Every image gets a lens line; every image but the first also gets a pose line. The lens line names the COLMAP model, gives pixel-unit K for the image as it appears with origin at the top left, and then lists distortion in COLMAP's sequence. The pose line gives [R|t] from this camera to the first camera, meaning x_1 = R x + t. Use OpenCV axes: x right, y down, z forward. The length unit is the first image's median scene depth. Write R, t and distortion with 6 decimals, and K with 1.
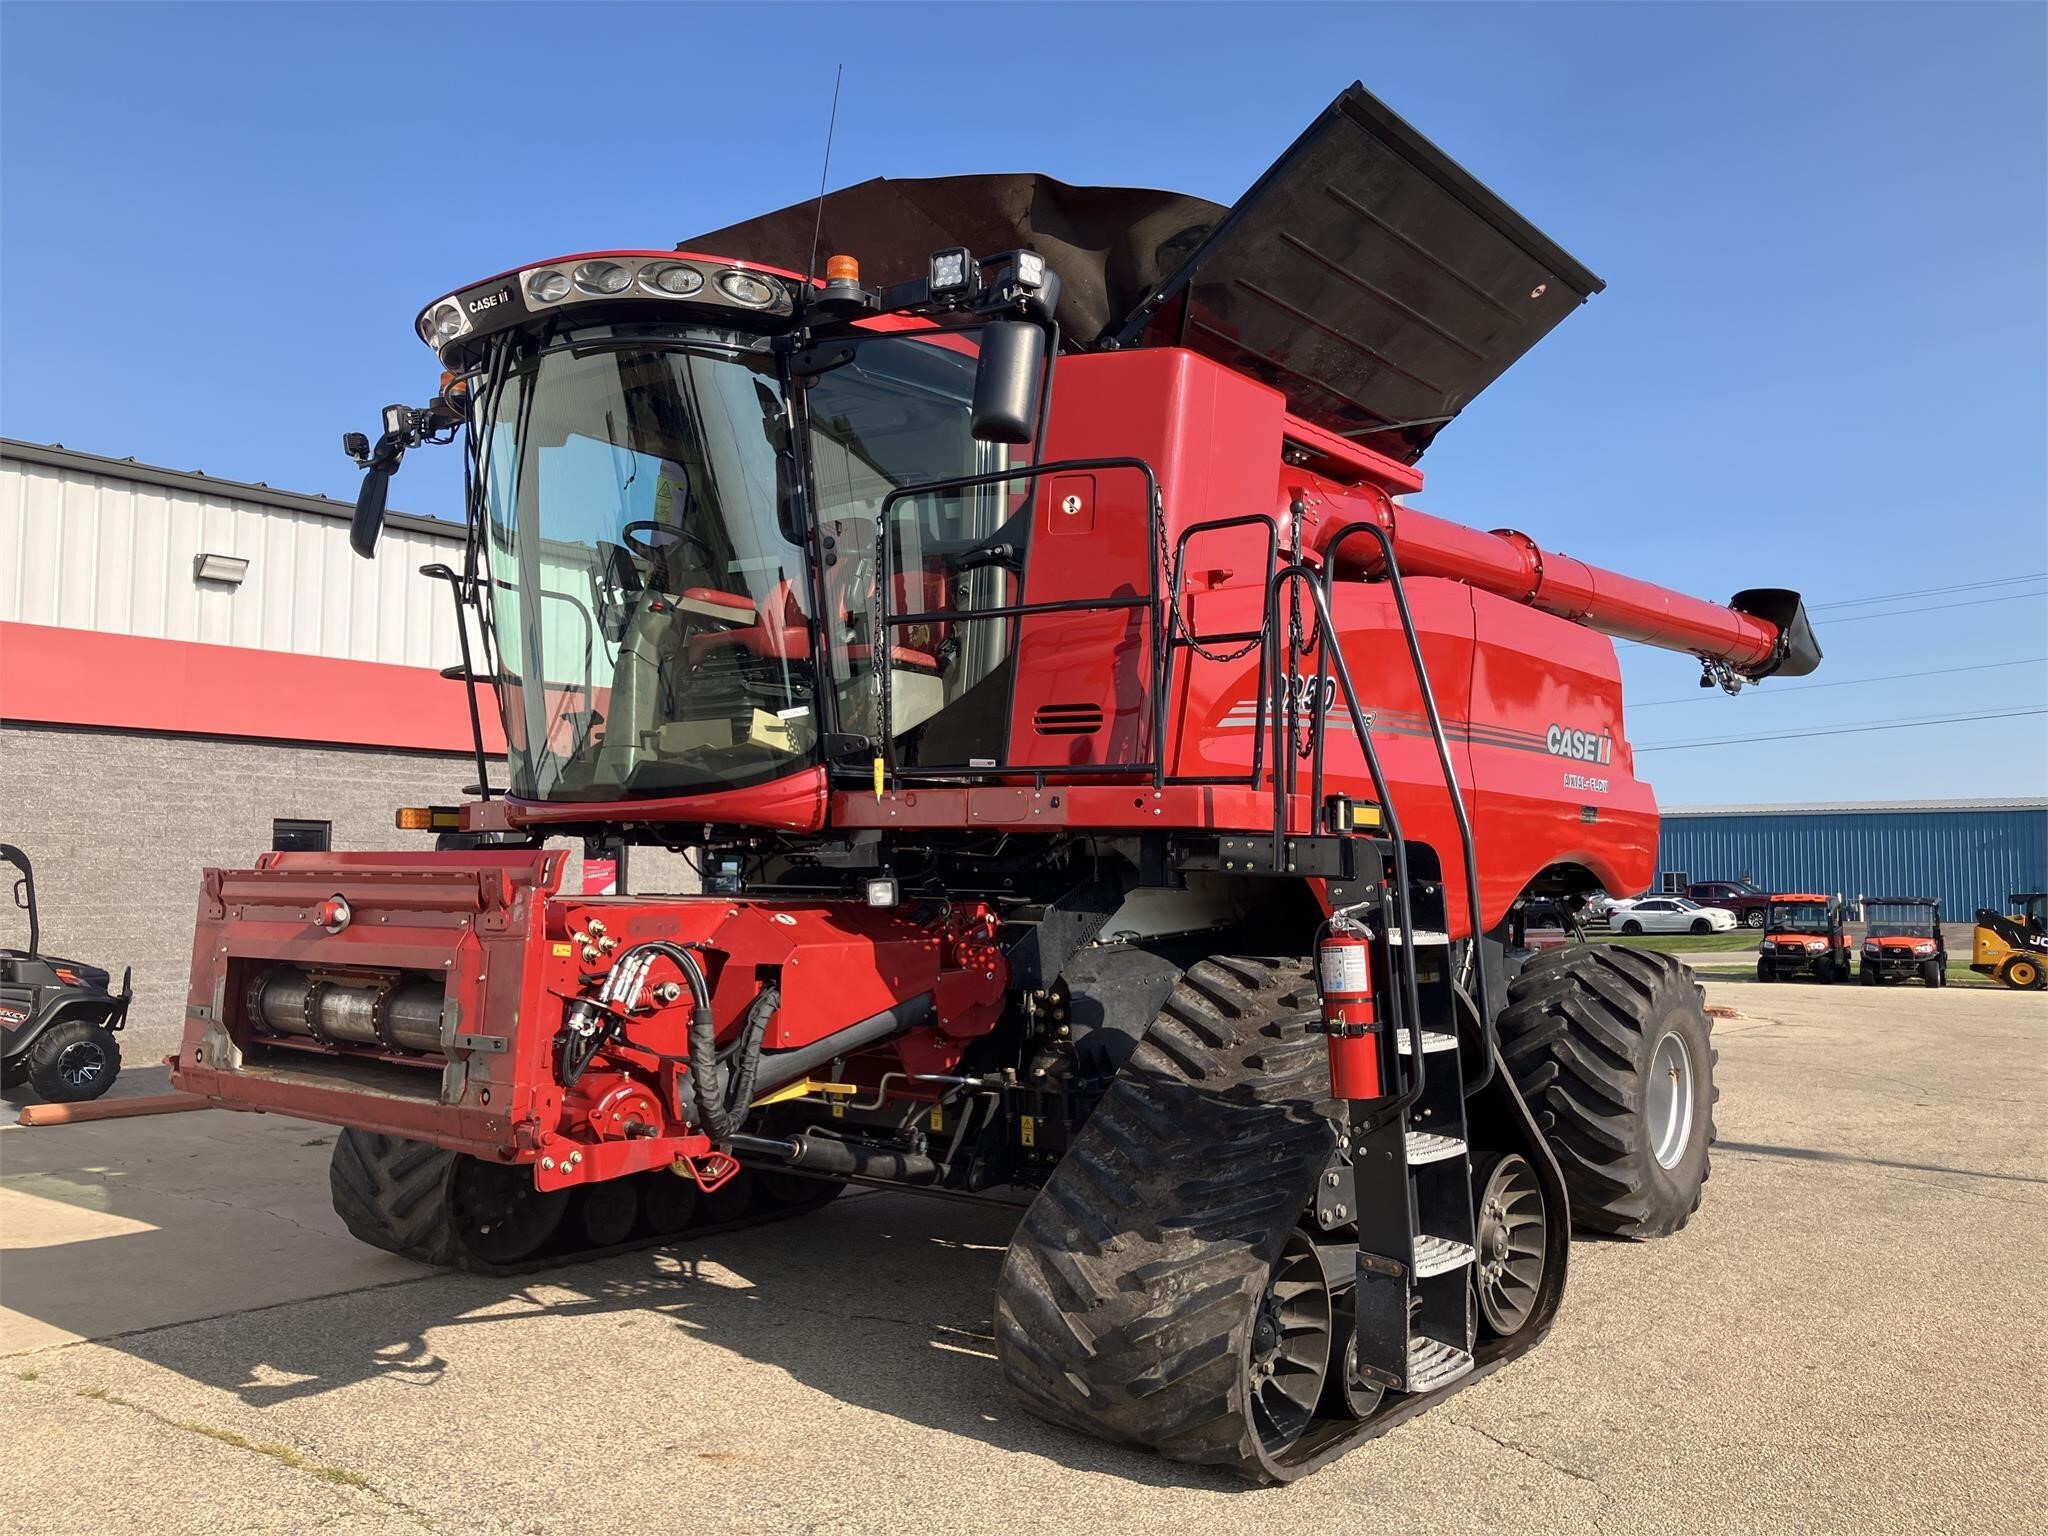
lens RADIAL K [[1686.3, 0, 1024.9], [0, 1686.3, 789.3], [0, 0, 1]] dist [0.023207, -0.021725]
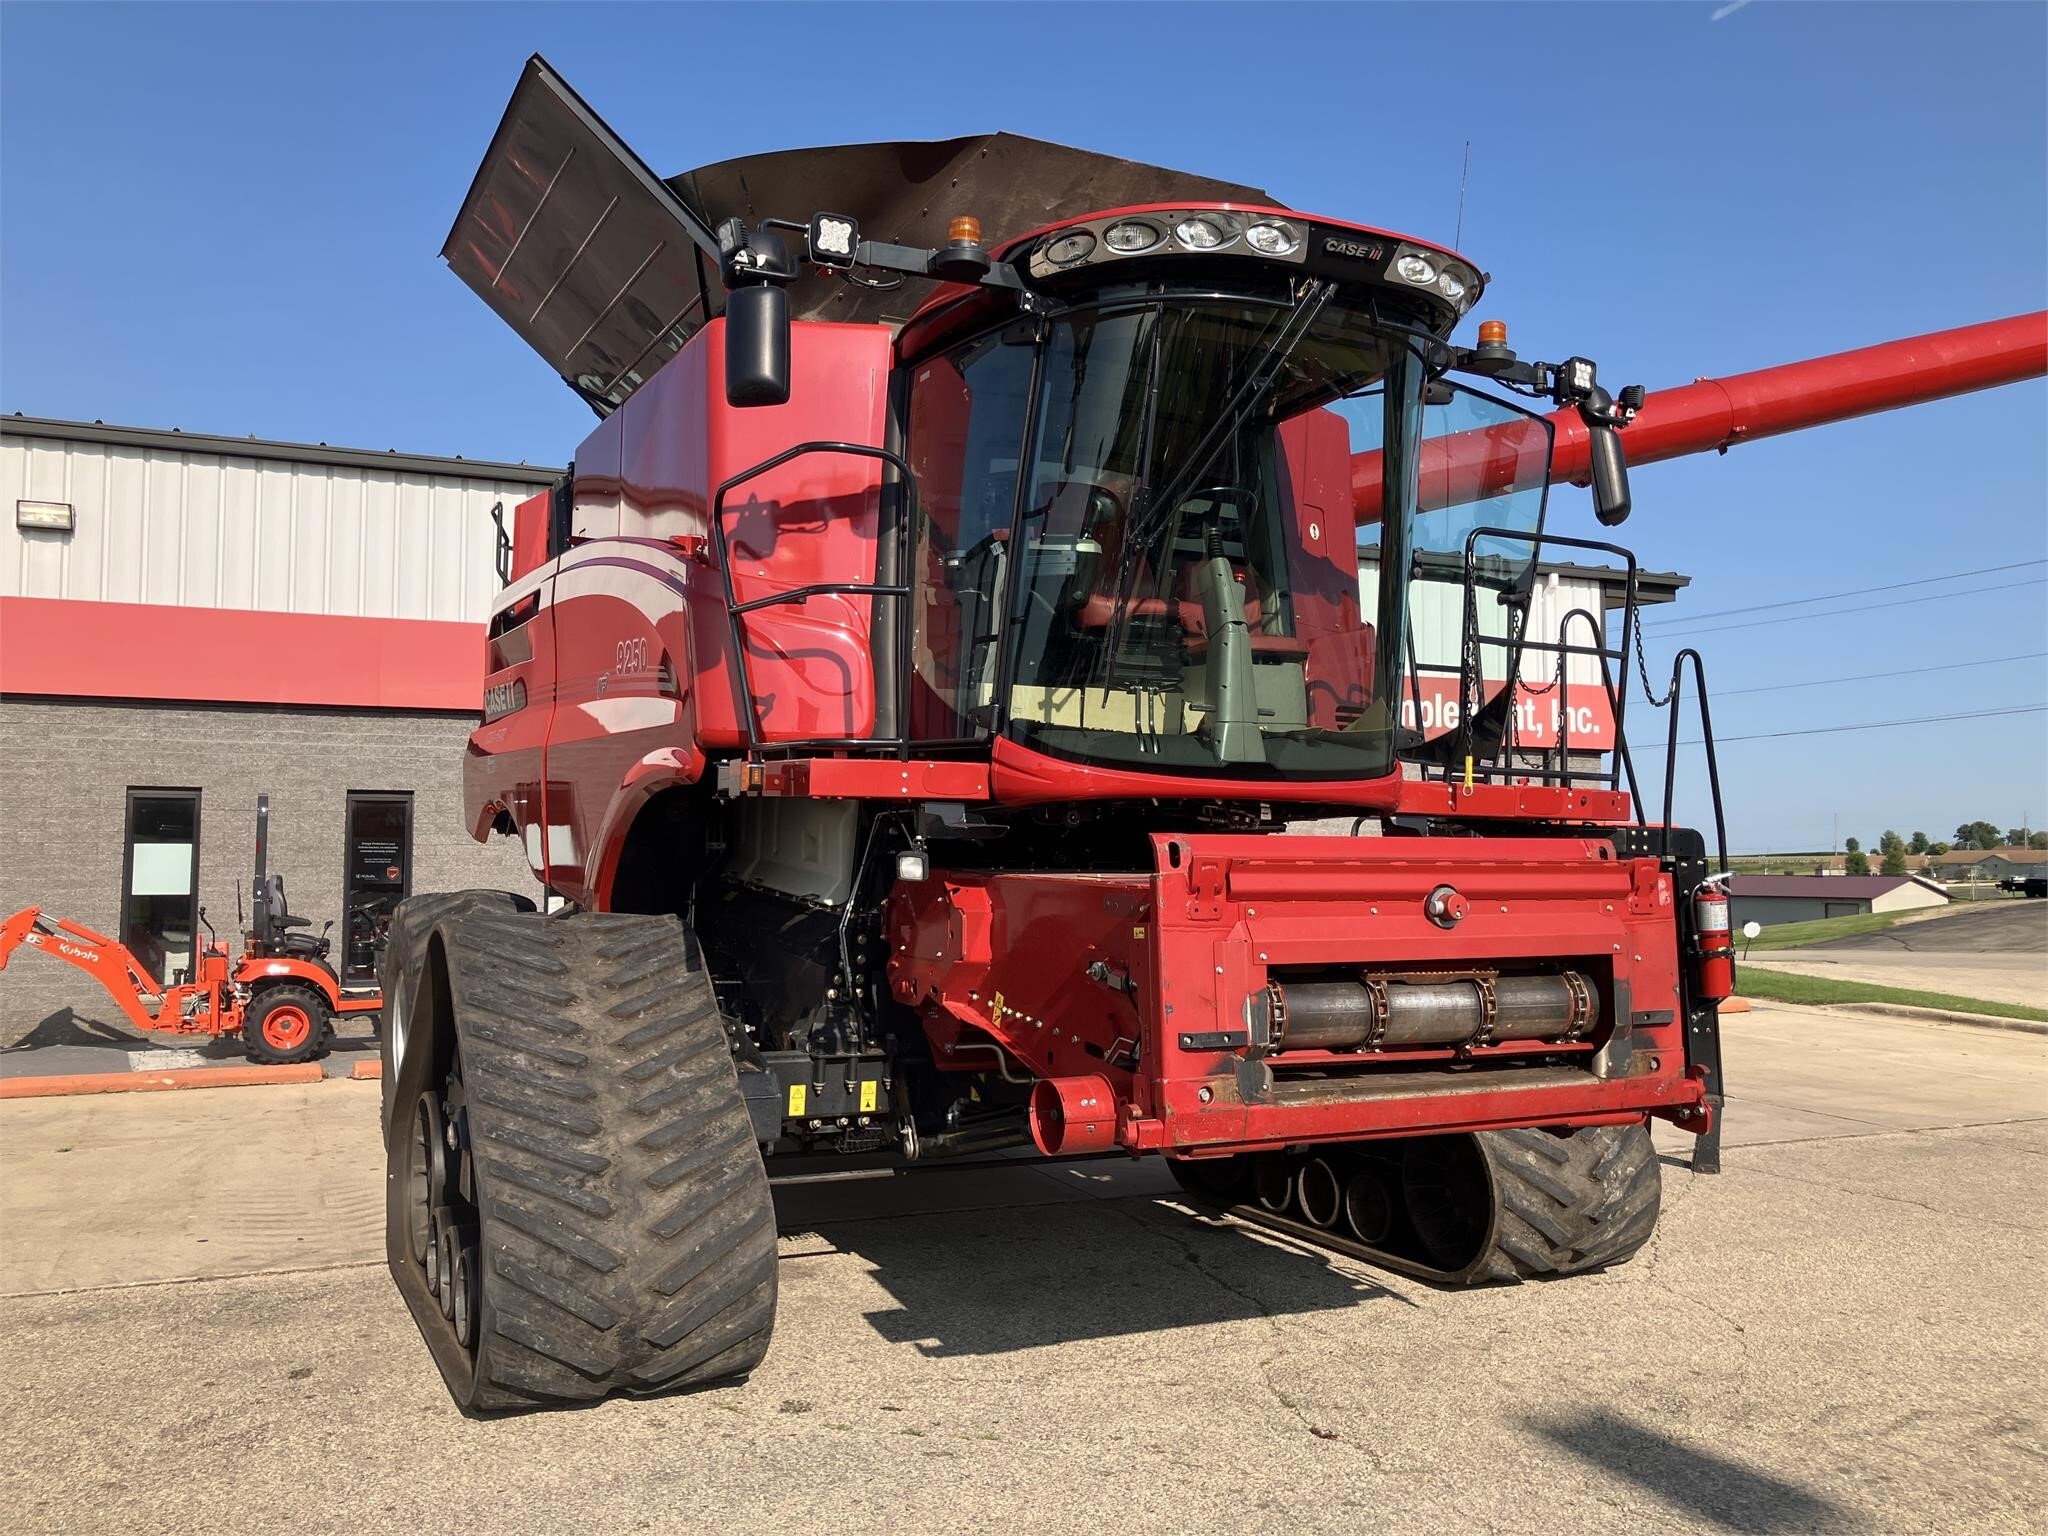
lens RADIAL K [[1686.3, 0, 1013.5], [0, 1686.3, 738.5], [0, 0, 1]] dist [0.023207, -0.021725]
pose [[0.901924, -0.037138, -0.430295, 0.404749], [0.027860, 0.999224, -0.027846, 0.032271], [0.430996, 0.013127, 0.902259, 0.399542]]
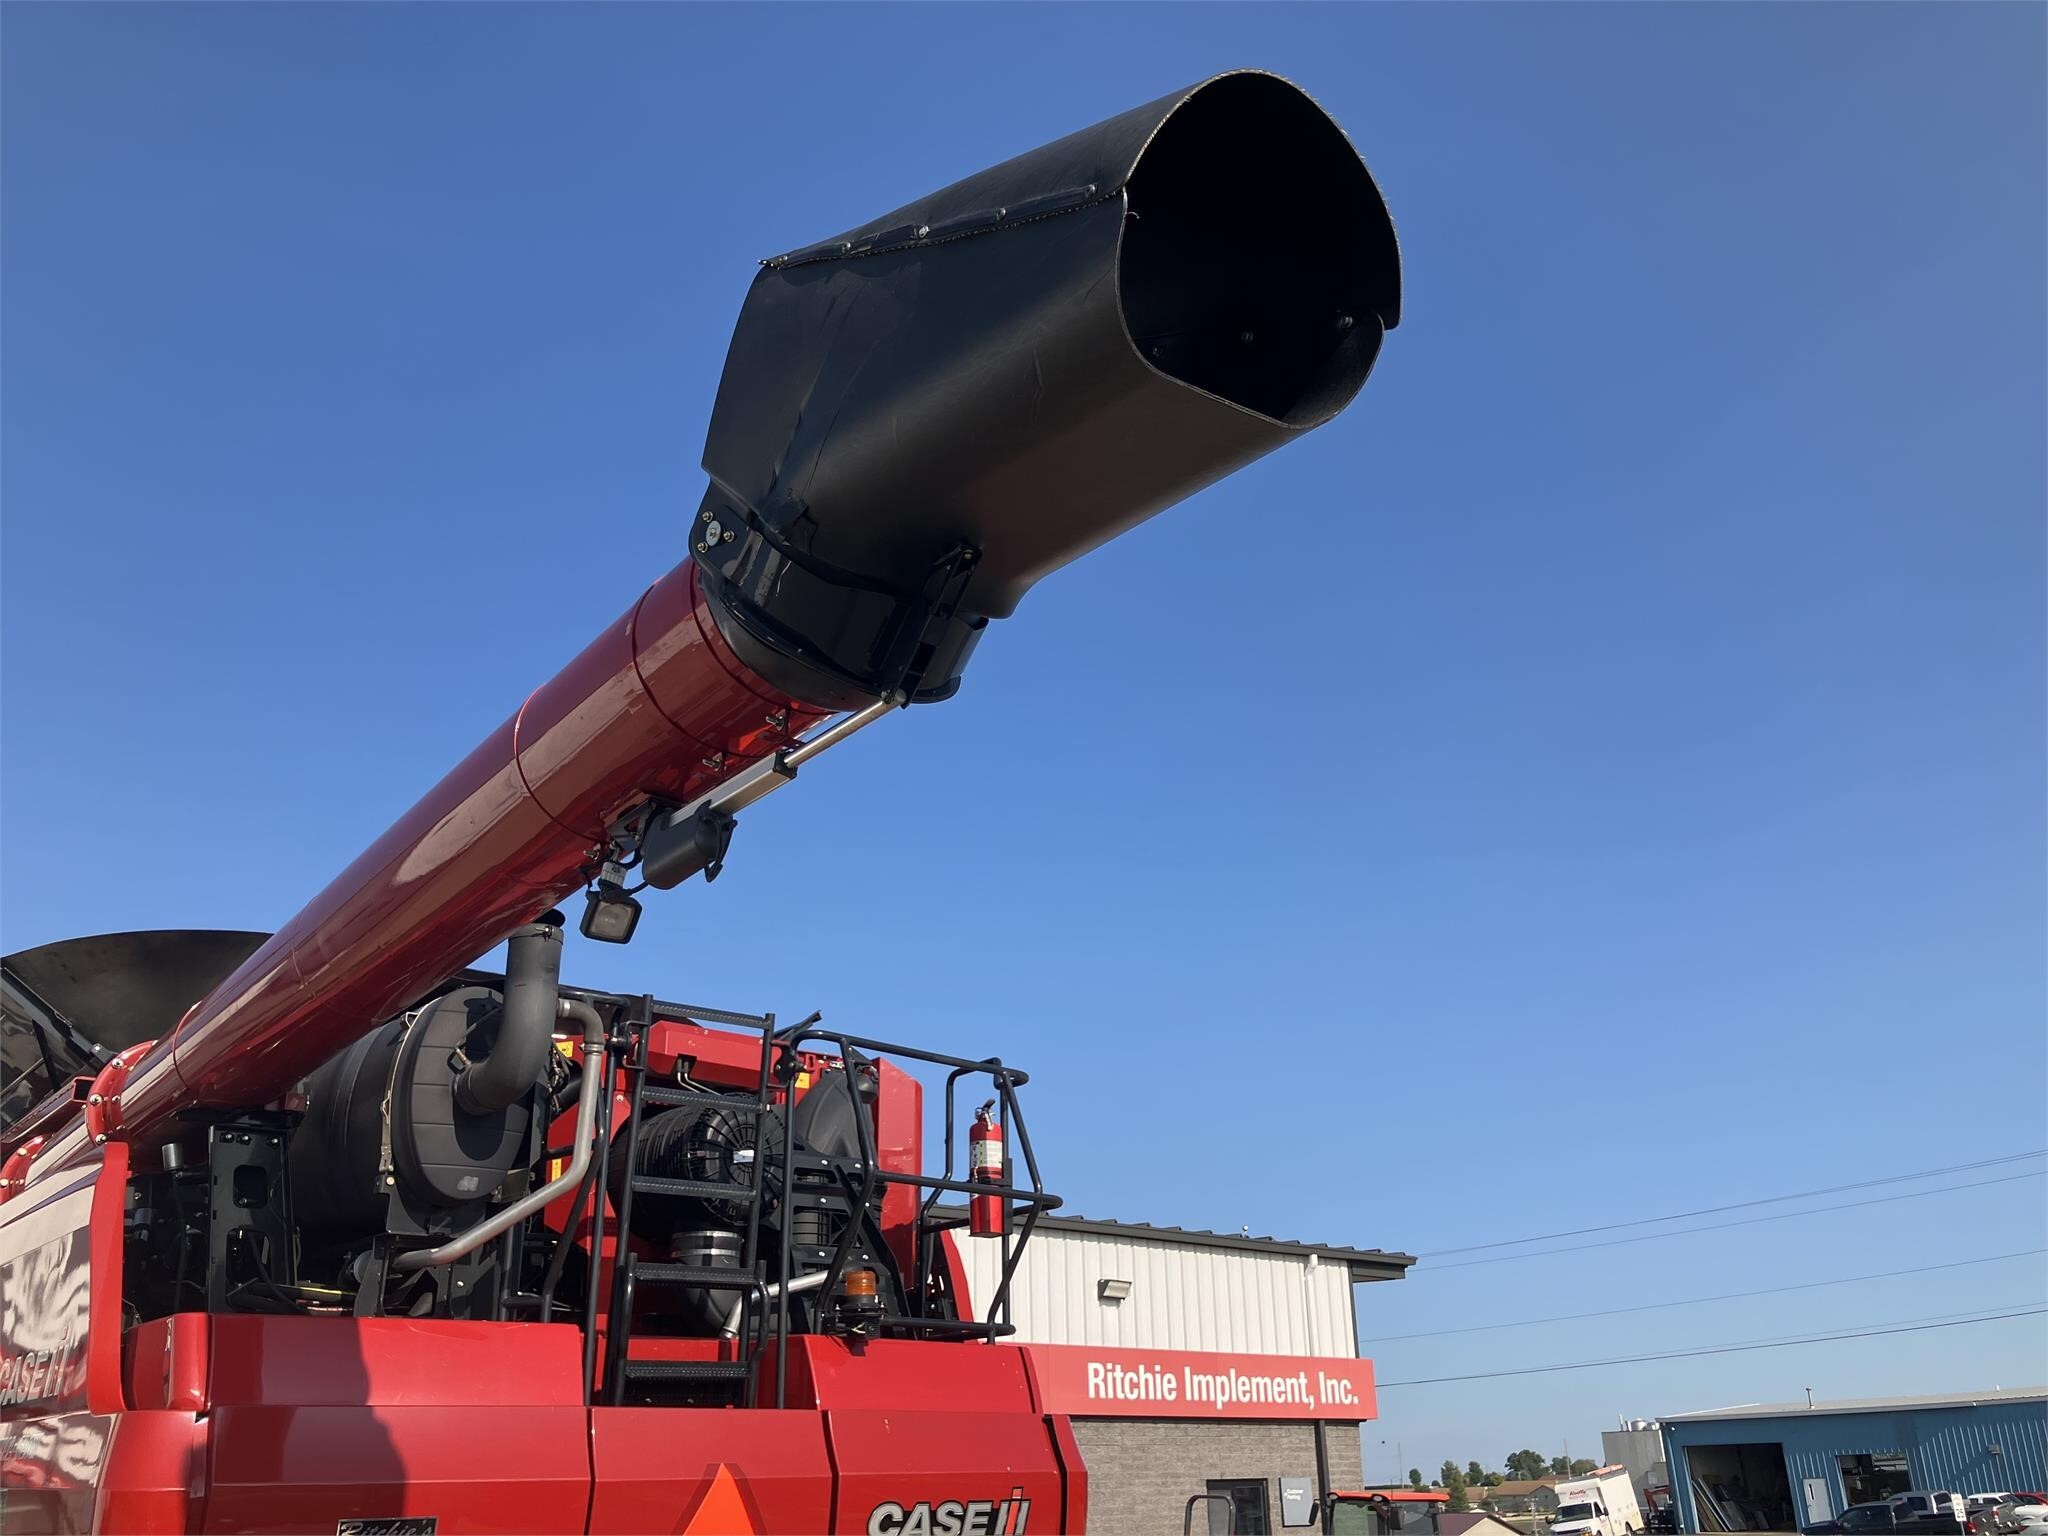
lens RADIAL K [[1686.3, 0, 1031.6], [0, 1686.3, 764.0], [0, 0, 1]] dist [0.023207, -0.021725]
pose [[0.981378, -0.100491, -0.163702, 0.257677], [0.036893, 0.934980, -0.352778, -0.010455], [0.188509, 0.340169, 0.921276, 0.171660]]
